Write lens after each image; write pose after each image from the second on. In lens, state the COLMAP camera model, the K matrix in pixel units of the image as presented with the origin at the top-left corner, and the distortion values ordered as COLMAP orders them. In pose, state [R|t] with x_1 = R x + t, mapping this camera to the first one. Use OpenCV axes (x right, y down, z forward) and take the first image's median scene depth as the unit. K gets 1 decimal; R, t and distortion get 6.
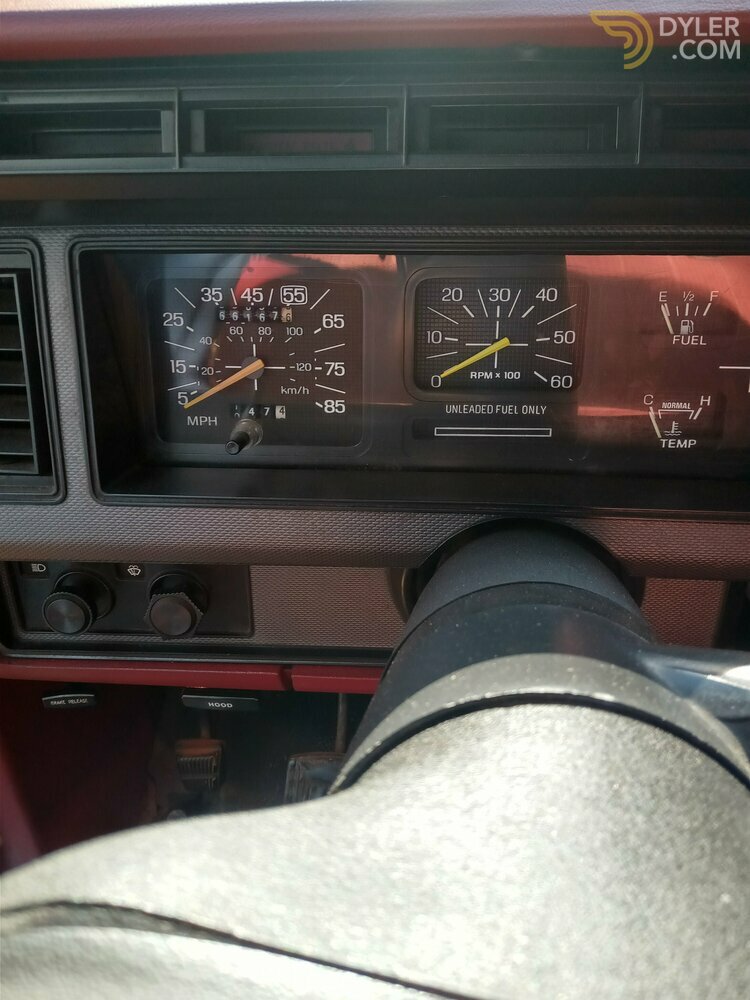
lens RADIAL K [[830.3, 0, 375.0], [0, 830.3, 500.0], [0, 0, 1]] dist [-0.009755, -0.008599]
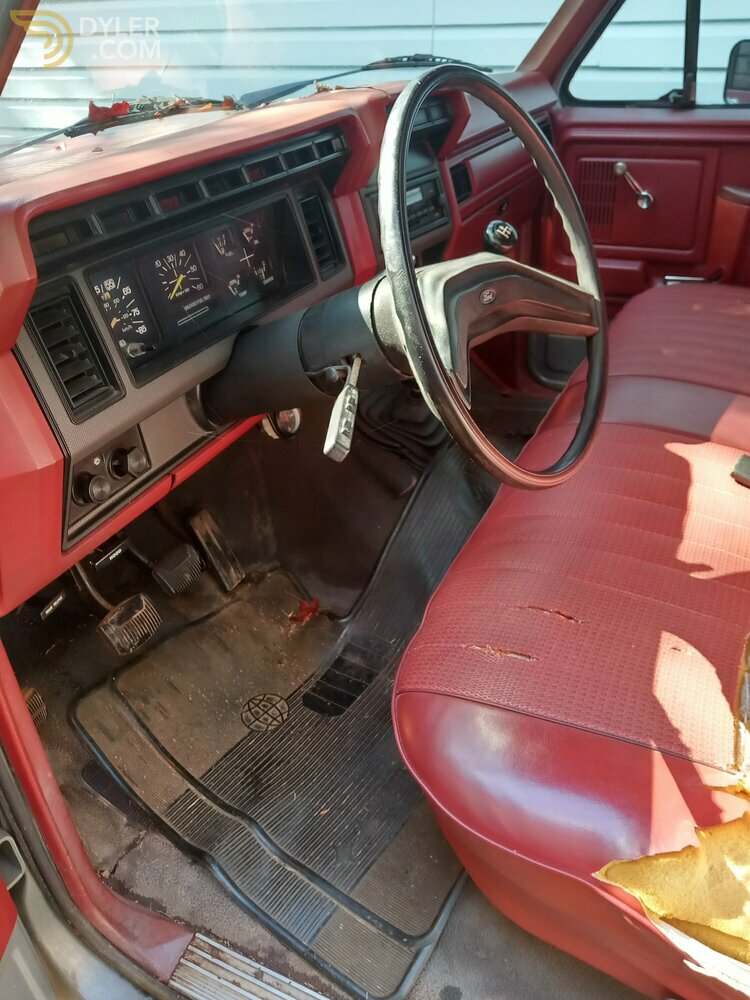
lens RADIAL K [[830.3, 0, 375.0], [0, 830.3, 500.0], [0, 0, 1]] dist [-0.009755, -0.008599]
pose [[0.342422, -0.470732, 0.813117, -1.807173], [0.521440, 0.815132, 0.252309, 0.016447], [-0.781567, 0.337595, 0.524578, -0.424795]]
